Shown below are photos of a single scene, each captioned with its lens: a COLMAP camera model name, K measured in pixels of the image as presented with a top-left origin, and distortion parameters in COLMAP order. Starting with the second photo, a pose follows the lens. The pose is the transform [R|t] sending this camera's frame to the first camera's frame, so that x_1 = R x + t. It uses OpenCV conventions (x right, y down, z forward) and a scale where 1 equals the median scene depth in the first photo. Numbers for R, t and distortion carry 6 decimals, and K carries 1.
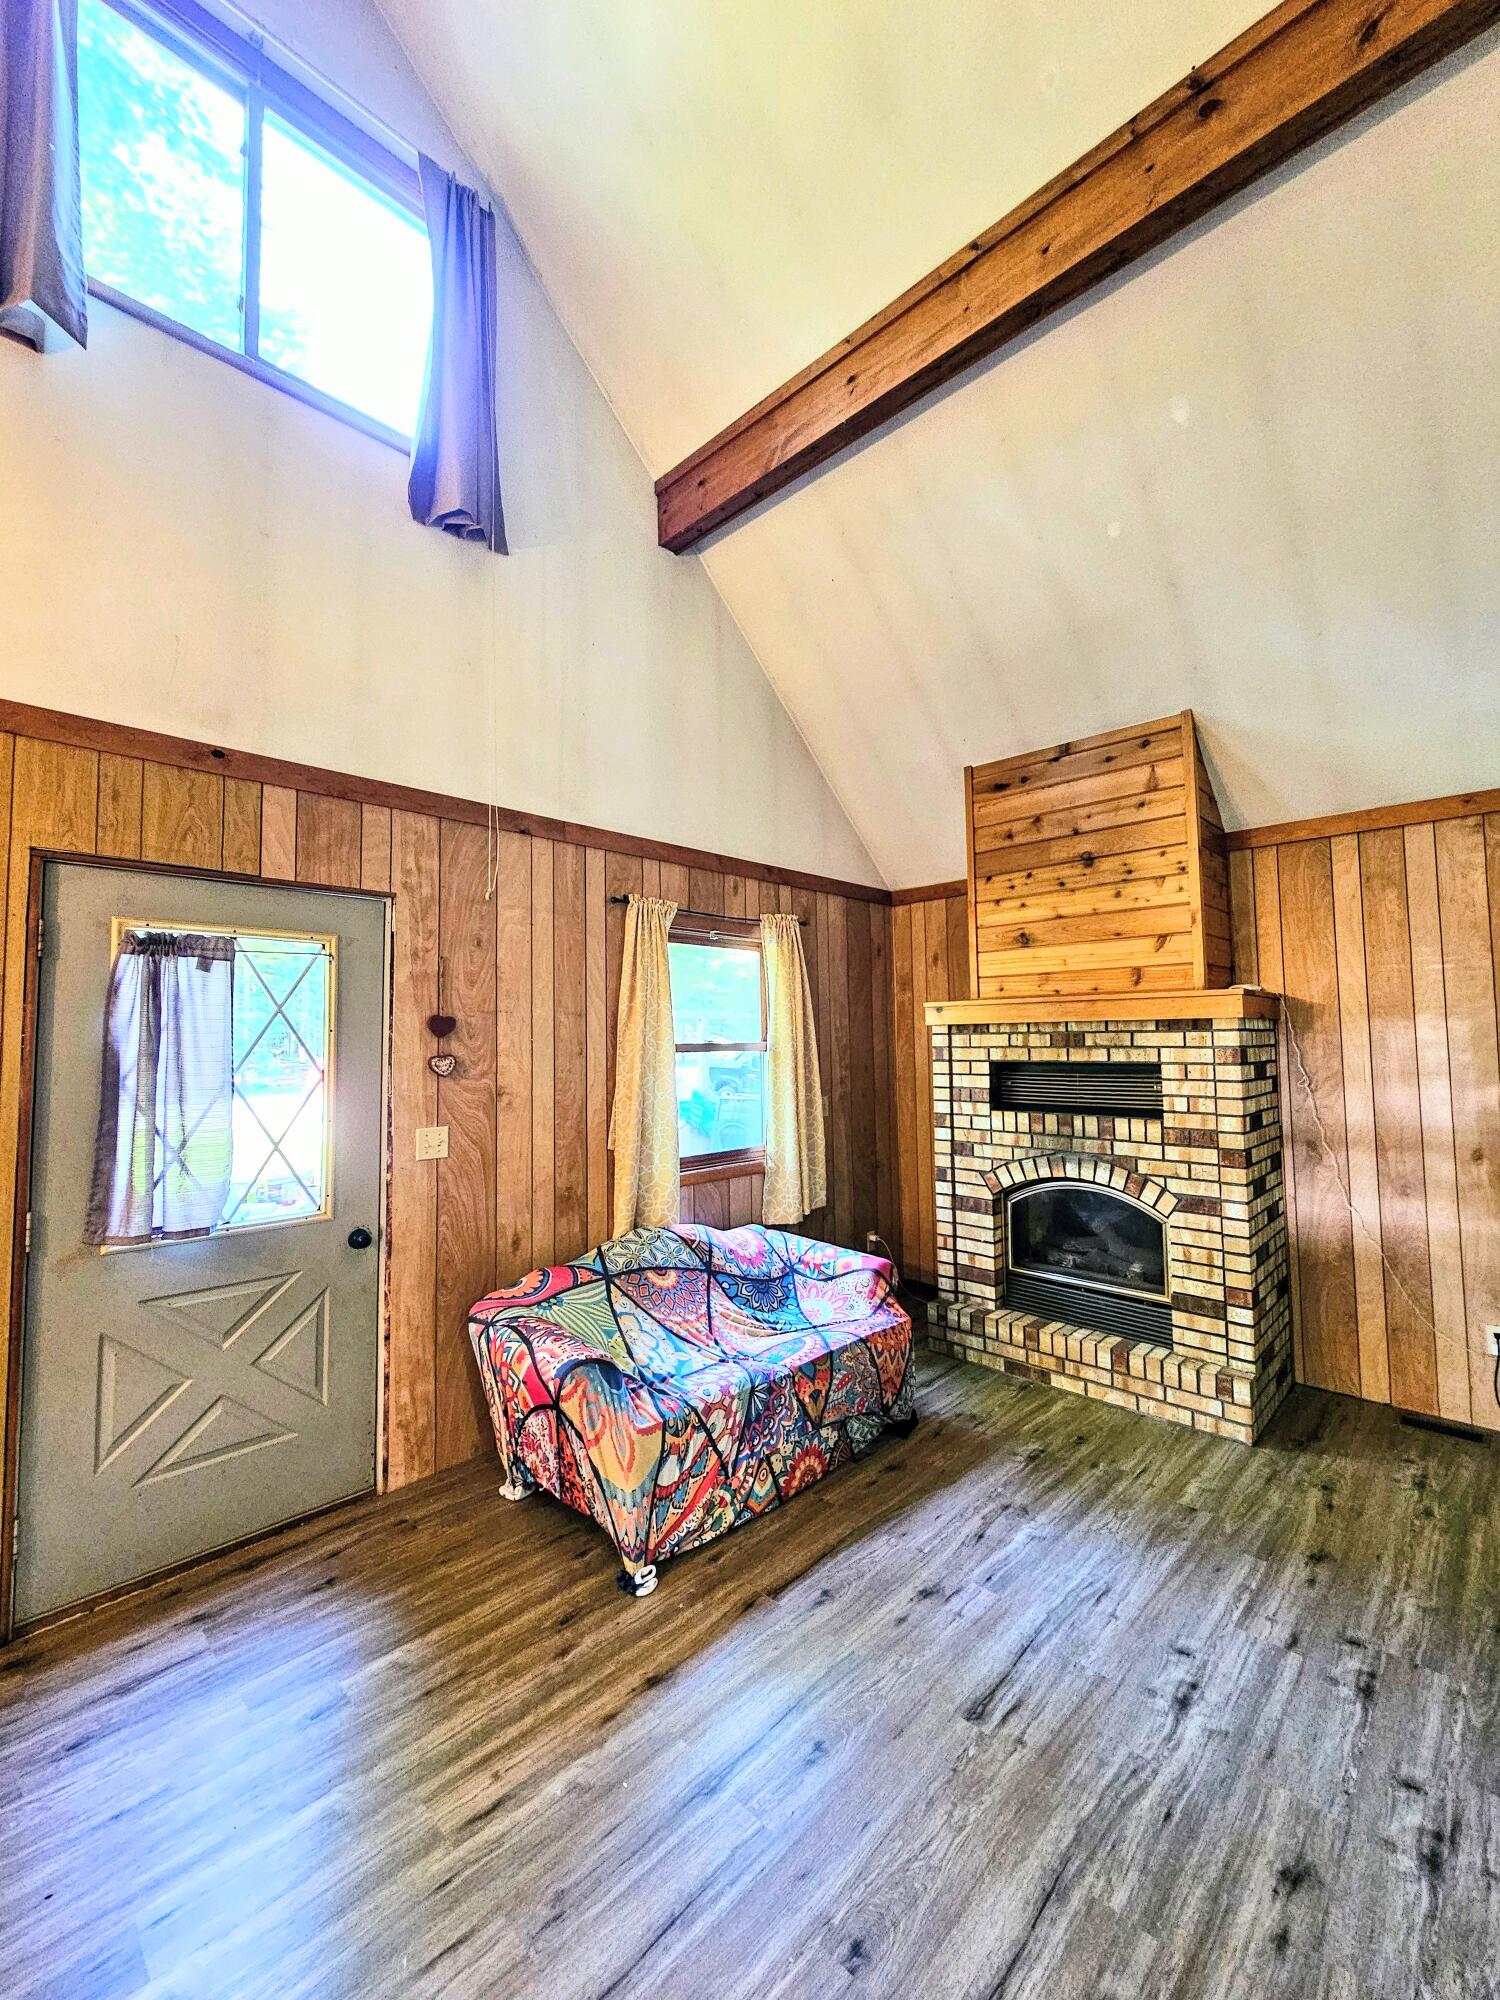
lens RADIAL K [[813.1, 0, 773.8], [0, 813.1, 990.7], [0, 0, 1]] dist [-0.001472, -0.001019]
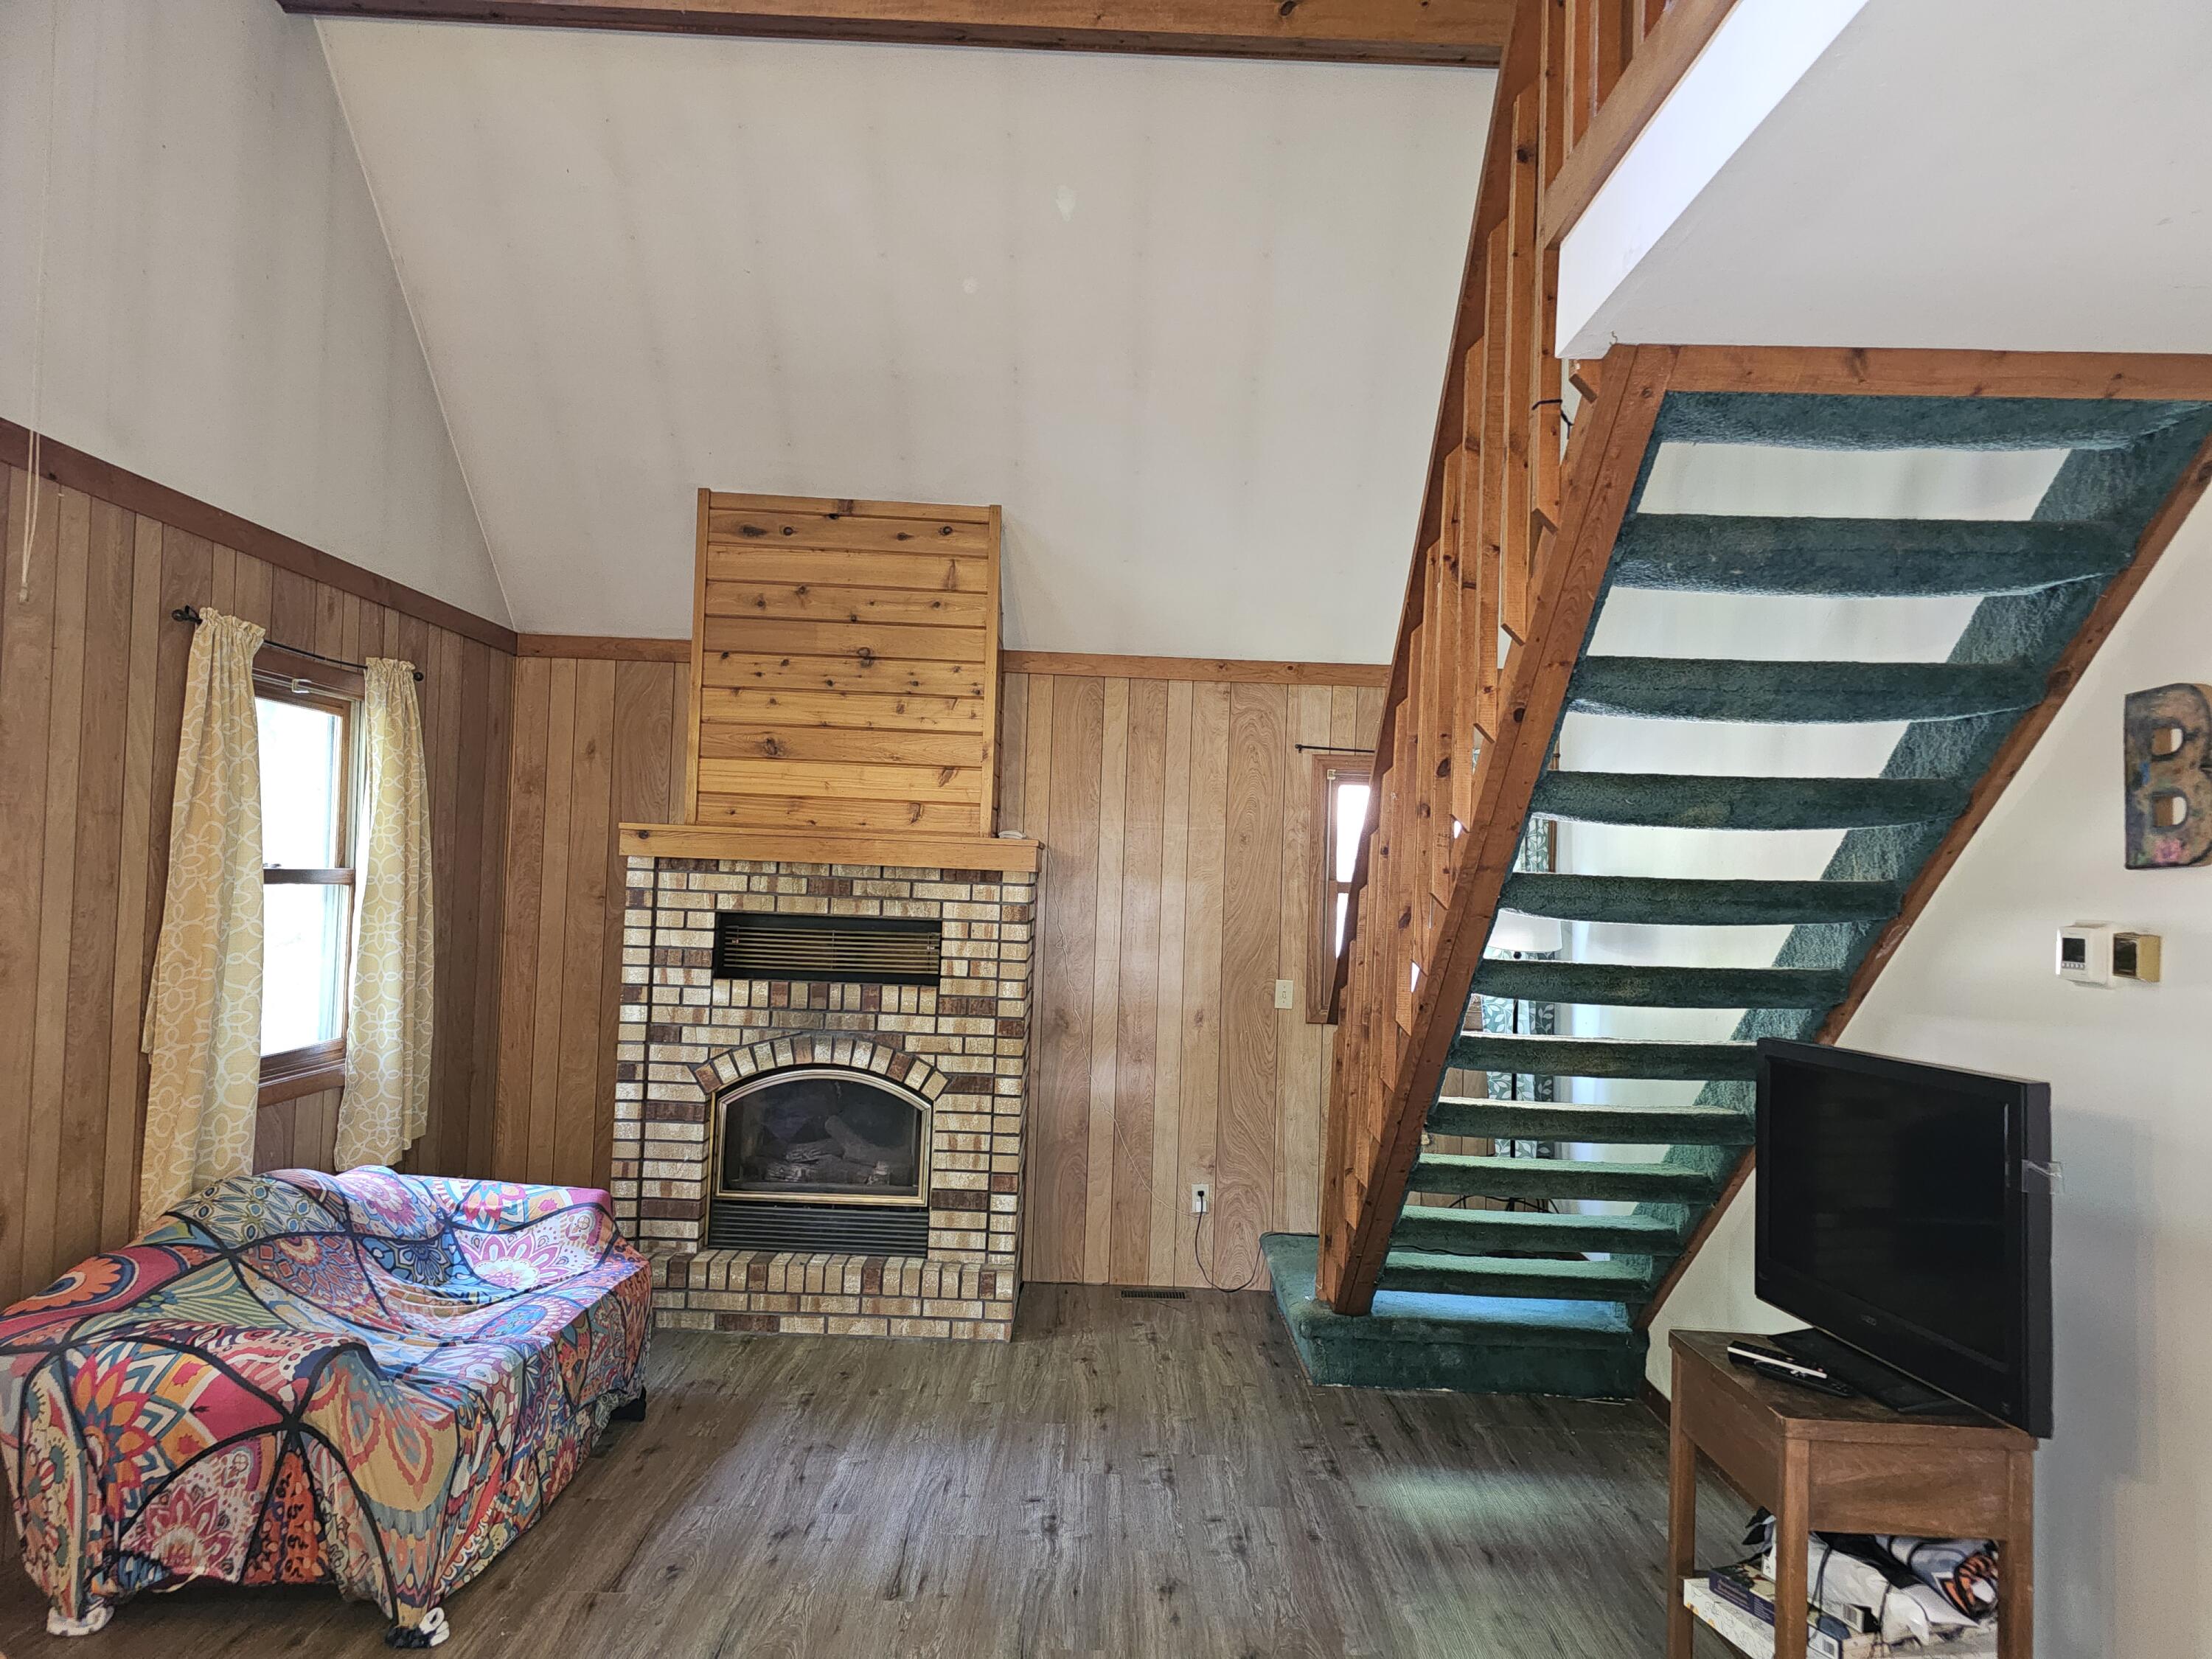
lens RADIAL K [[1460.4, 0, 1132.1], [0, 1460.4, 792.5], [0, 0, 1]] dist [0.032300, -0.025443]
pose [[0.713849, 0.080608, 0.695645, -0.467737], [-0.090188, 0.995663, -0.022825, -0.026553], [-0.694468, -0.046445, 0.718023, -0.229488]]
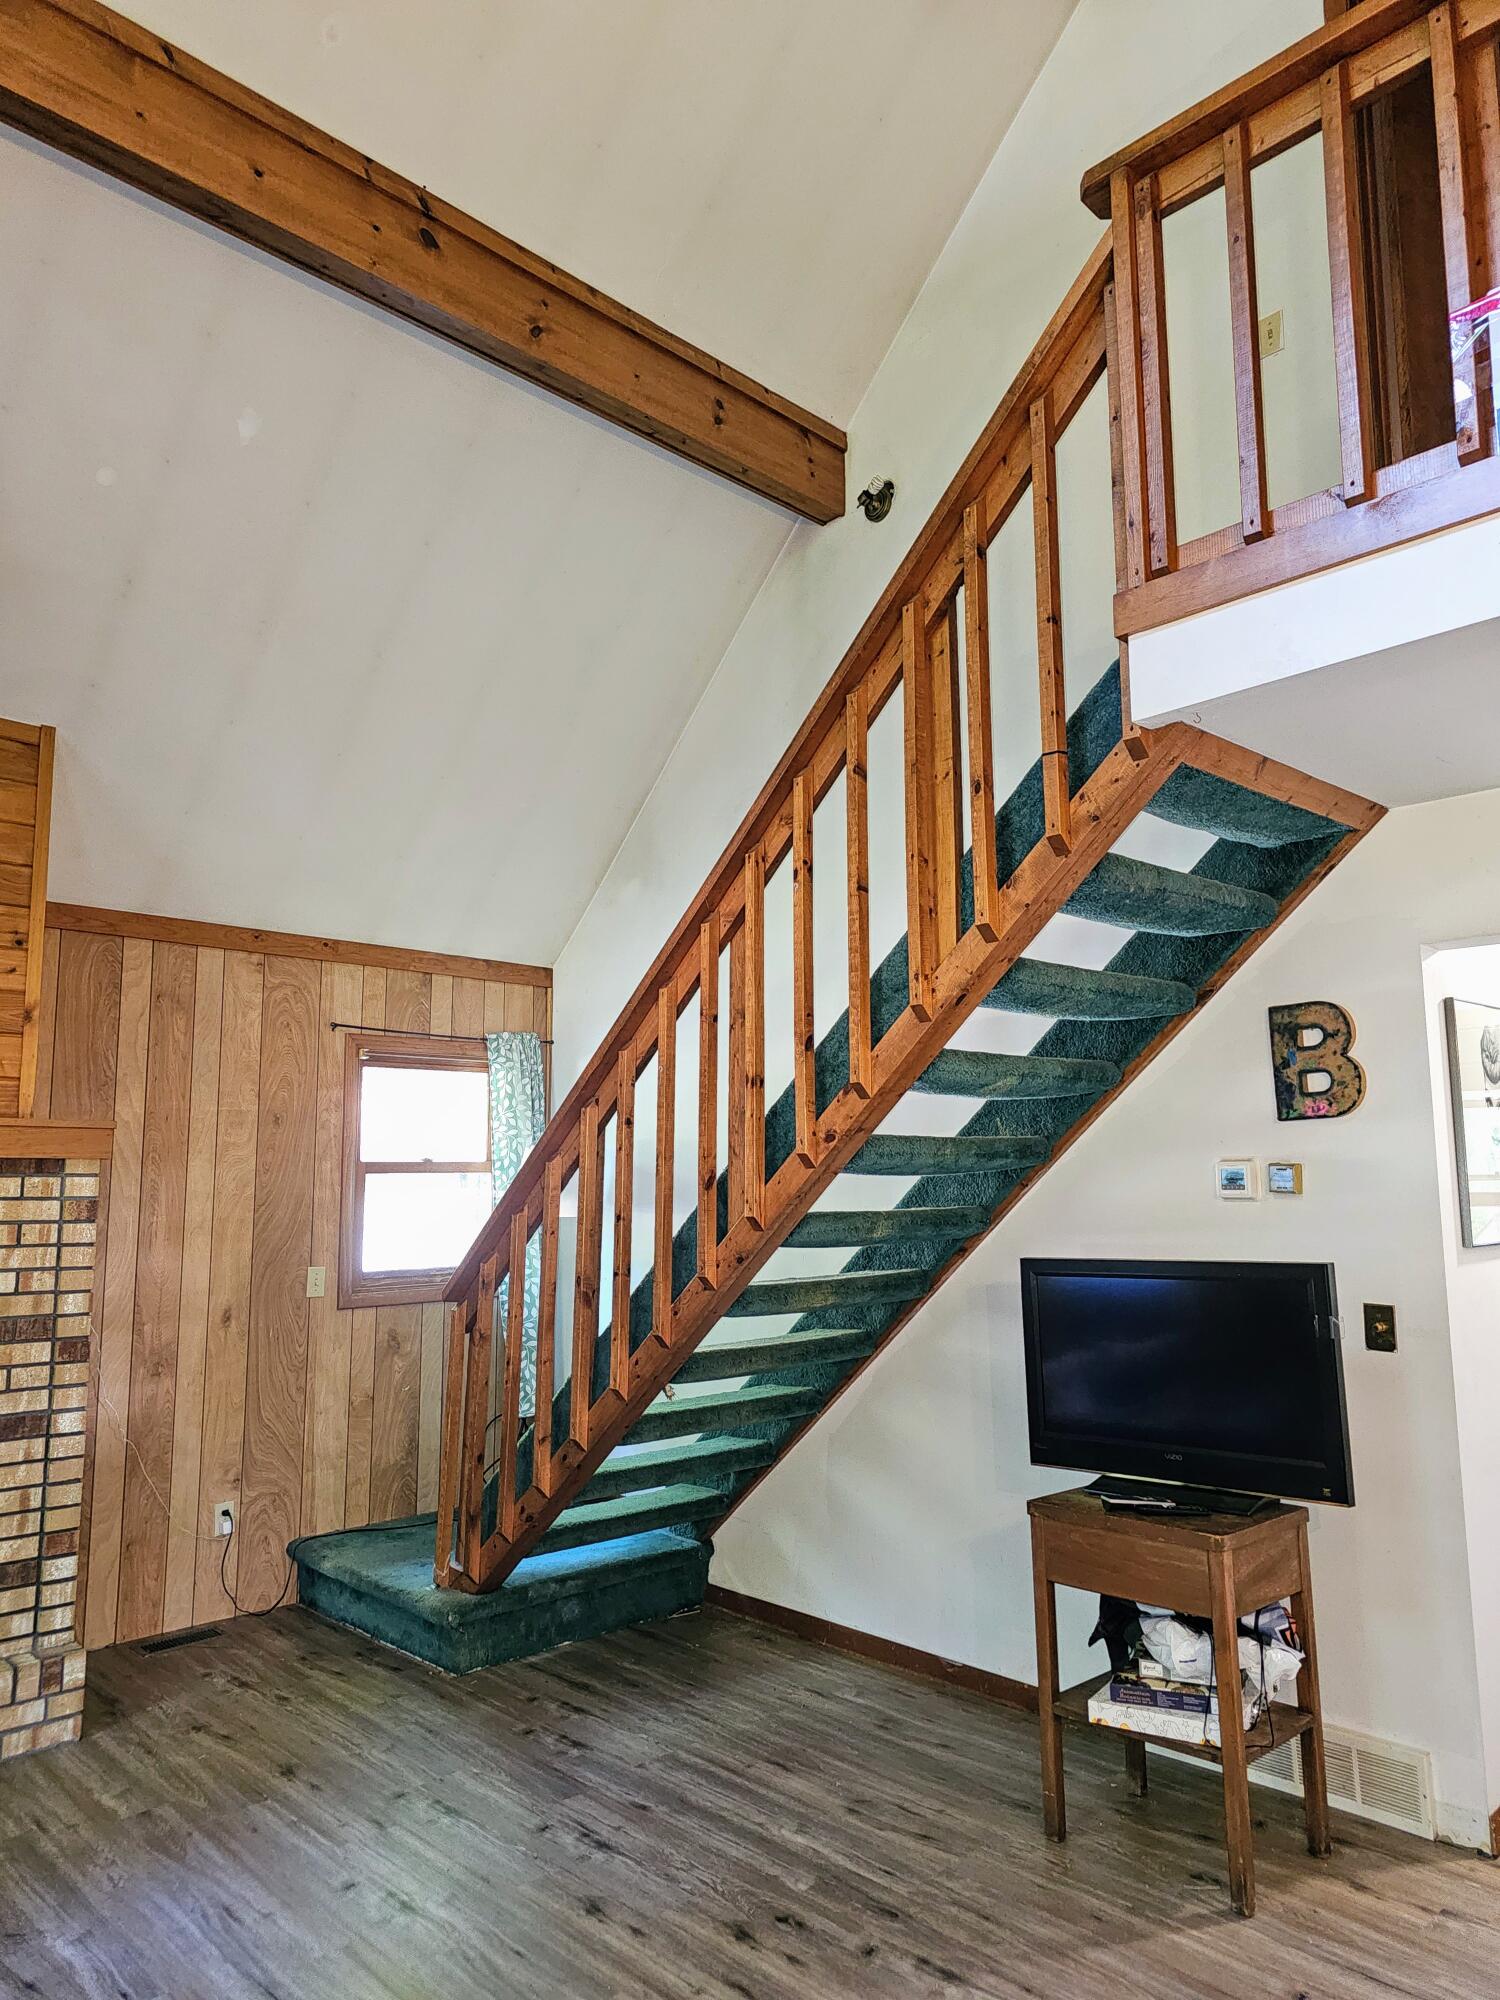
lens RADIAL K [[1320.4, 0, 762.2], [0, 1320.4, 999.5], [0, 0, 1]] dist [0.032300, -0.025443]
pose [[0.046256, 0.149385, 0.987697, -0.633679], [-0.058084, 0.987484, -0.146632, 0.031846], [-0.997239, -0.050587, 0.054354, 0.317746]]
